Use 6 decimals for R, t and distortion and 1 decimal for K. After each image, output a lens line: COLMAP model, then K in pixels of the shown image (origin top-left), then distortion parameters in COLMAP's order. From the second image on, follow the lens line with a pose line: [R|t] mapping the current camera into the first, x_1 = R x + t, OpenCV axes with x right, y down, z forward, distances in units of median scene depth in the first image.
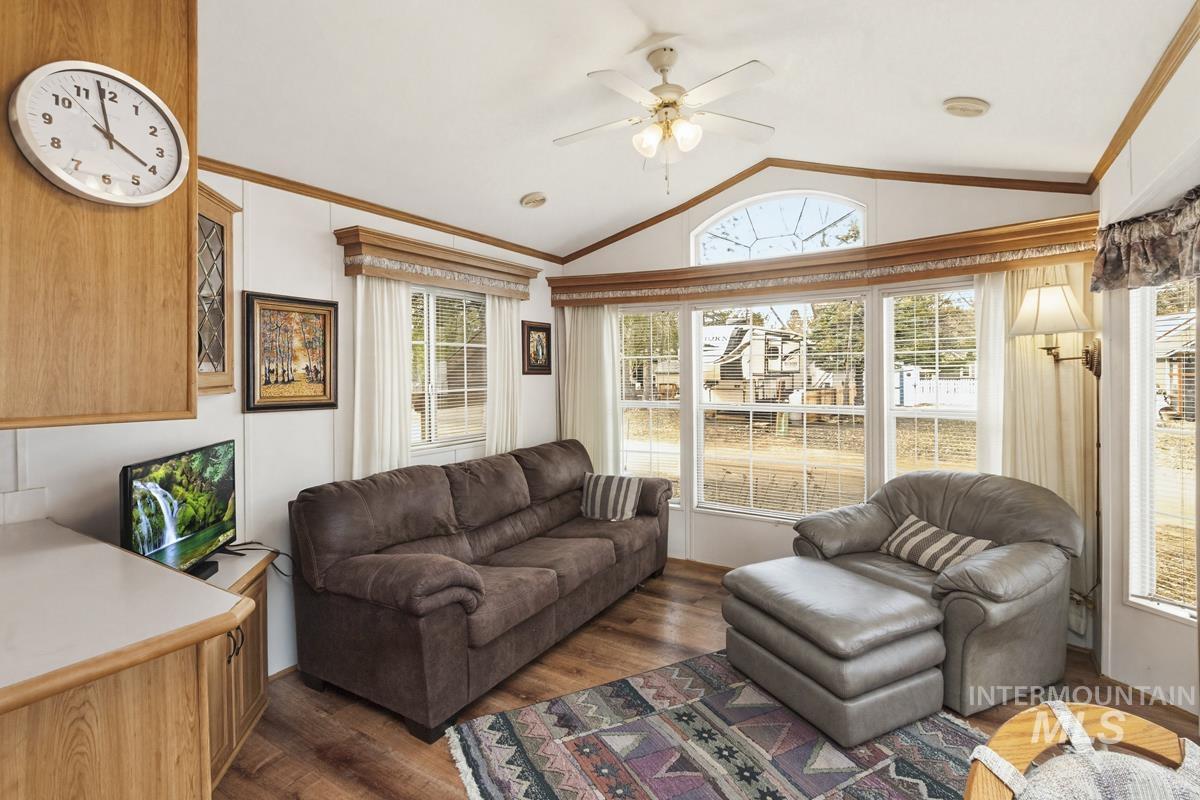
lens RADIAL K [[560.4, 0, 612.9], [0, 560.4, 372.0], [0, 0, 1]] dist [0.010276, -0.004208]
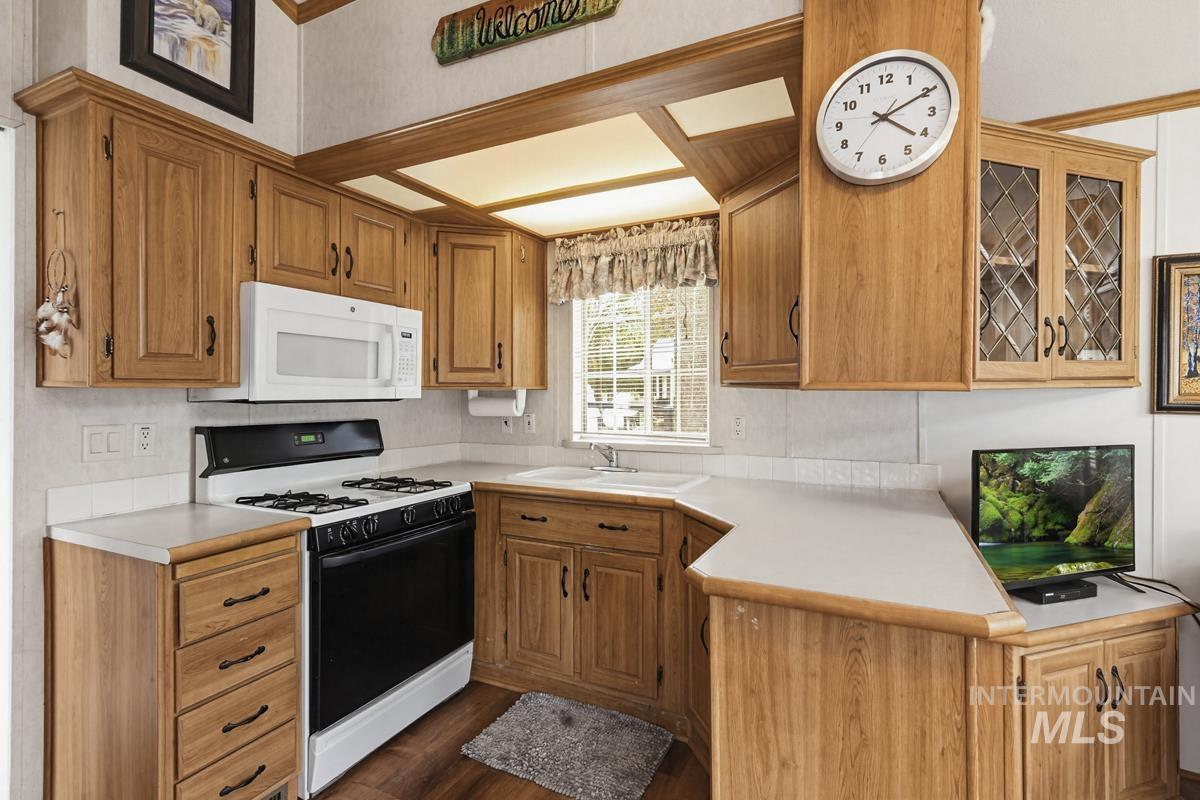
lens RADIAL K [[560.4, 0, 595.0], [0, 560.4, 391.3], [0, 0, 1]] dist [0.010276, -0.004208]
pose [[0.097756, 0.010043, -0.995160, 0.097776], [-0.002517, 0.999948, 0.009844, 0.076867], [0.995207, 0.001543, 0.097776, 0.318806]]
